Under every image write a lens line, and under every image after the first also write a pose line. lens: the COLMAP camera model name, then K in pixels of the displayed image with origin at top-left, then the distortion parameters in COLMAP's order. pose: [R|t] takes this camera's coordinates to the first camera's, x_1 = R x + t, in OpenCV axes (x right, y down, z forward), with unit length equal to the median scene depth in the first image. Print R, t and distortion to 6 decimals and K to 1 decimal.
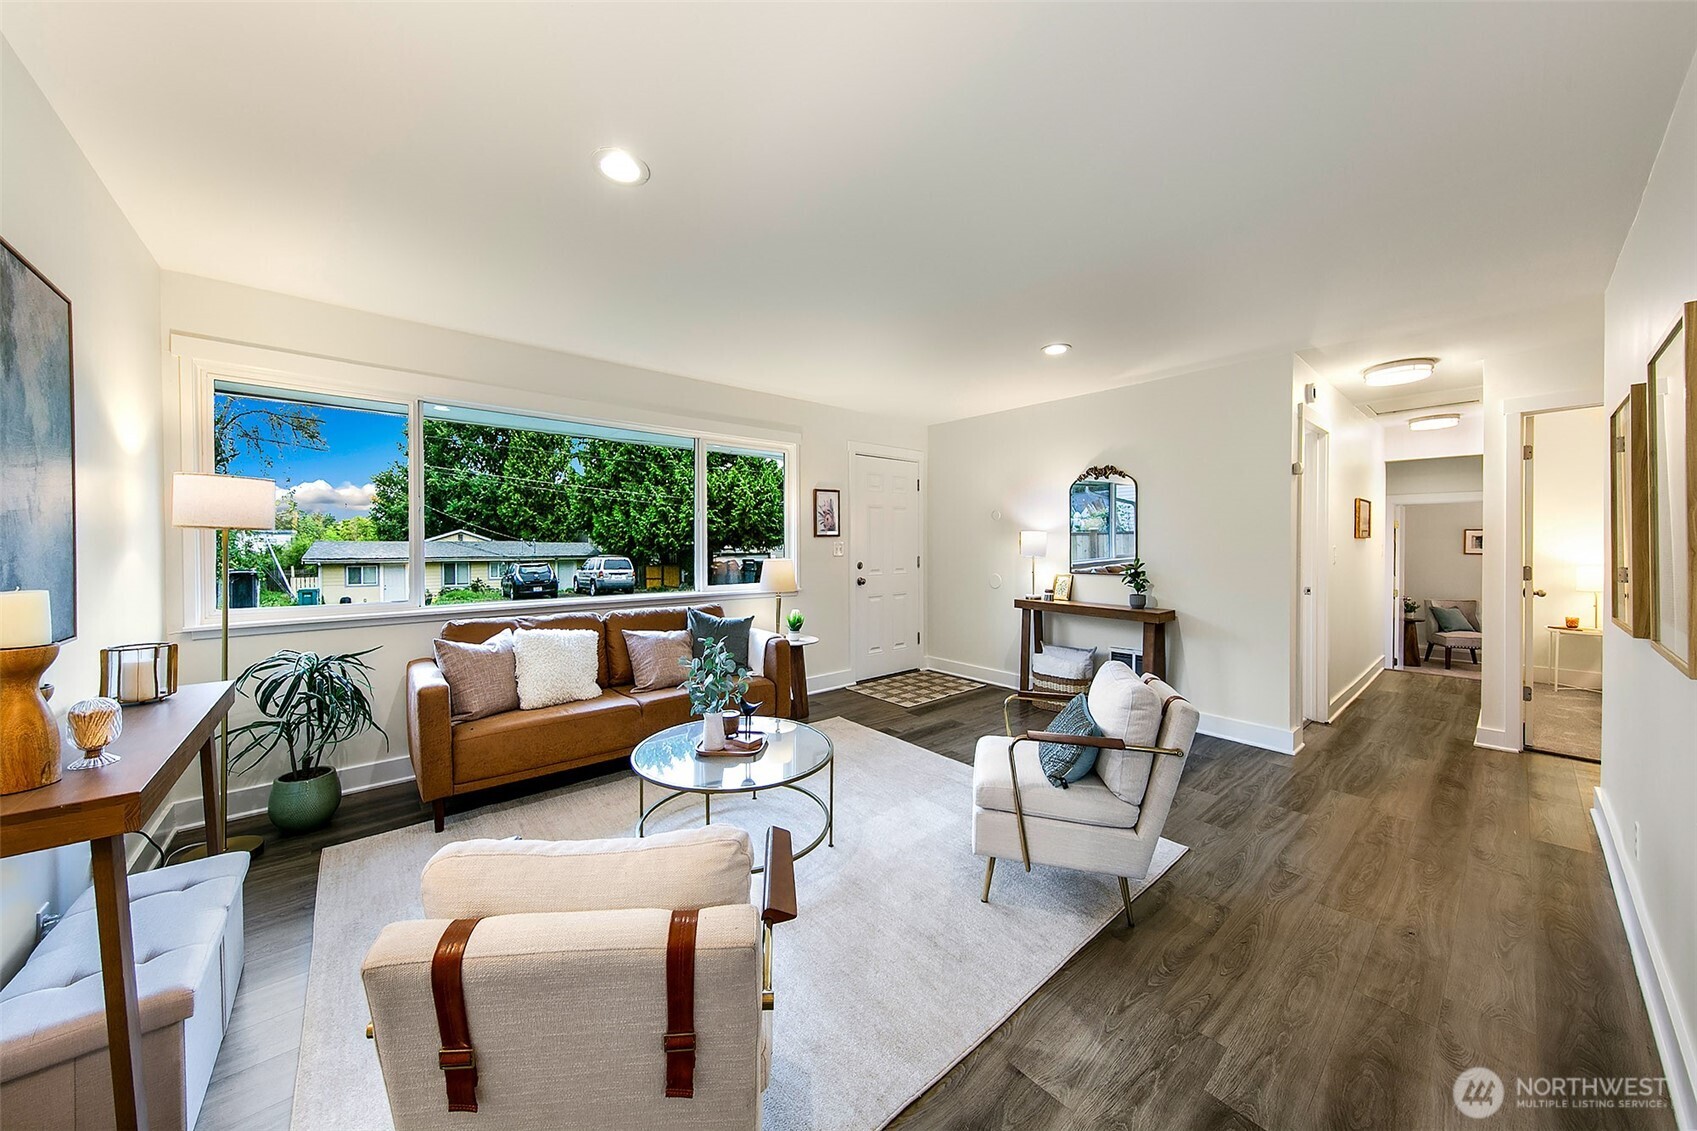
lens RADIAL K [[573.7, 0, 804.9], [0, 573.7, 544.4], [0, 0, 1]] dist [0.001231, 0.000122]
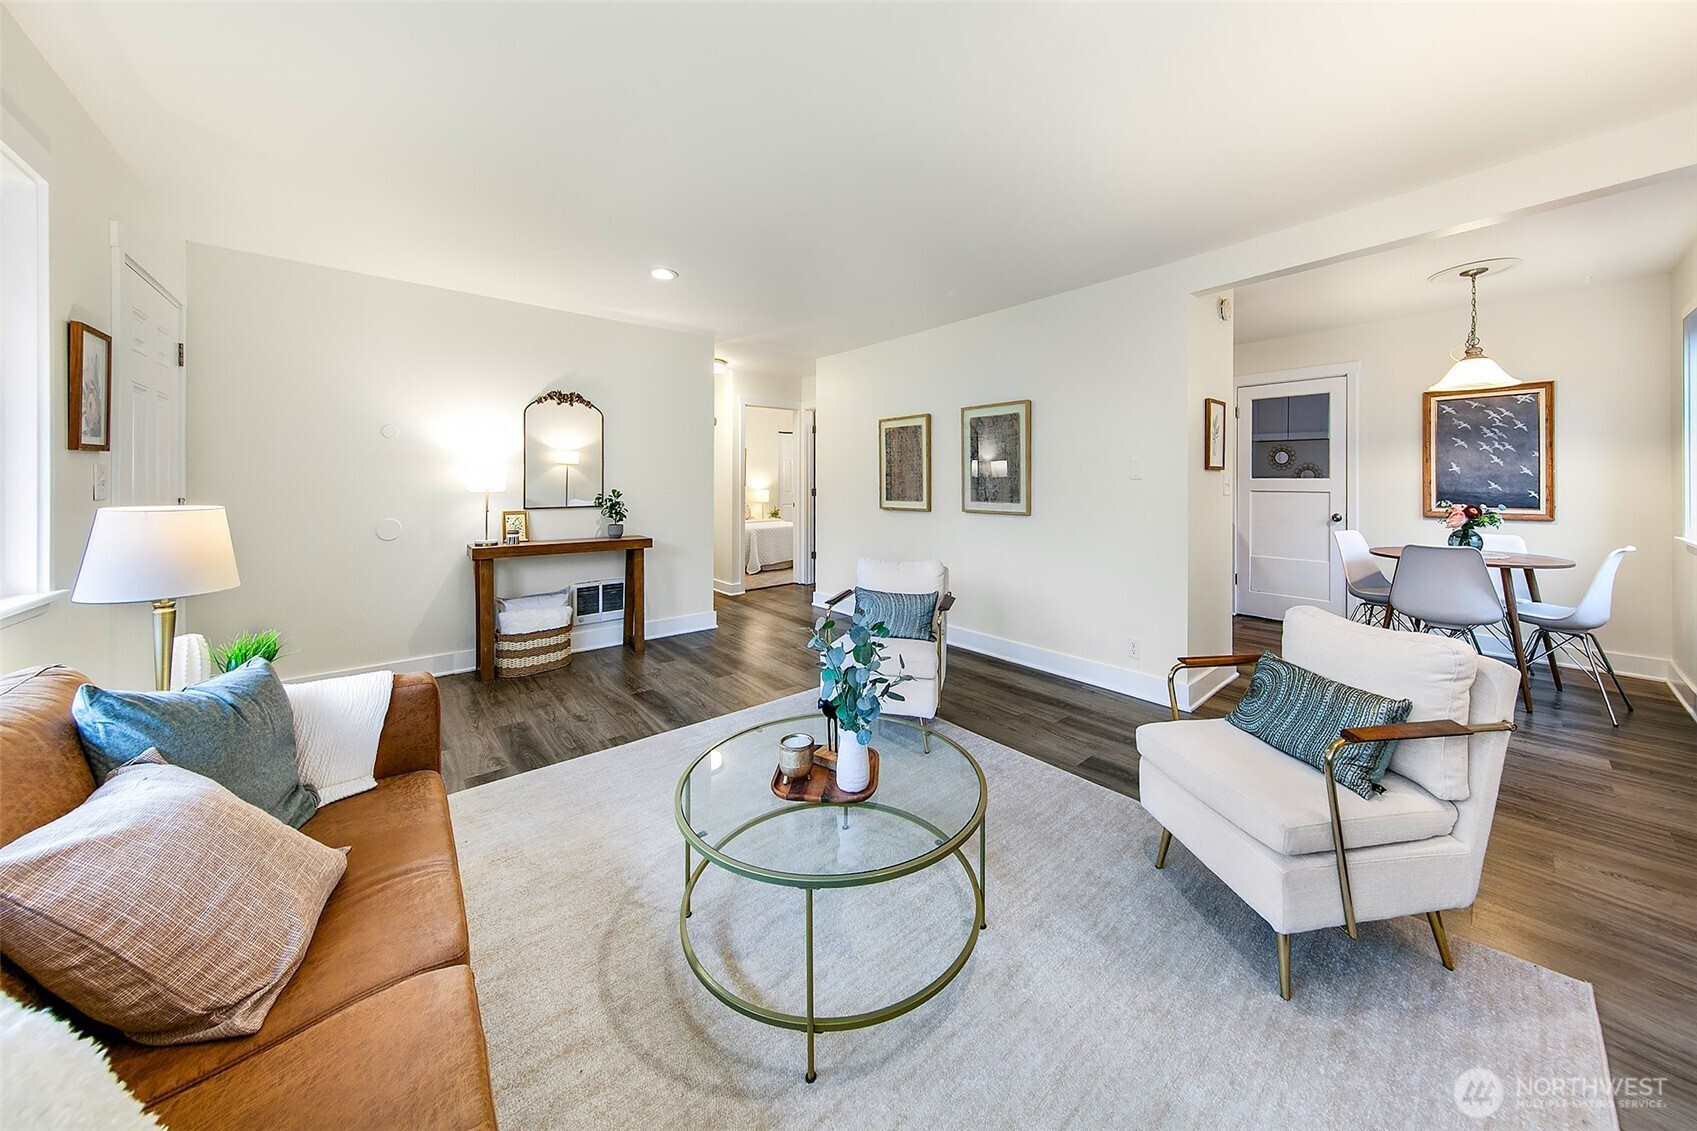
lens RADIAL K [[570.8, 0, 858.6], [0, 570.8, 484.8], [0, 0, 1]] dist [0.001670, -0.000261]
pose [[-0.026604, -0.007516, 0.999618, -0.445344], [0.011159, 0.999907, 0.007816, 0.012452], [-0.999584, 0.011363, -0.026518, 0.581614]]
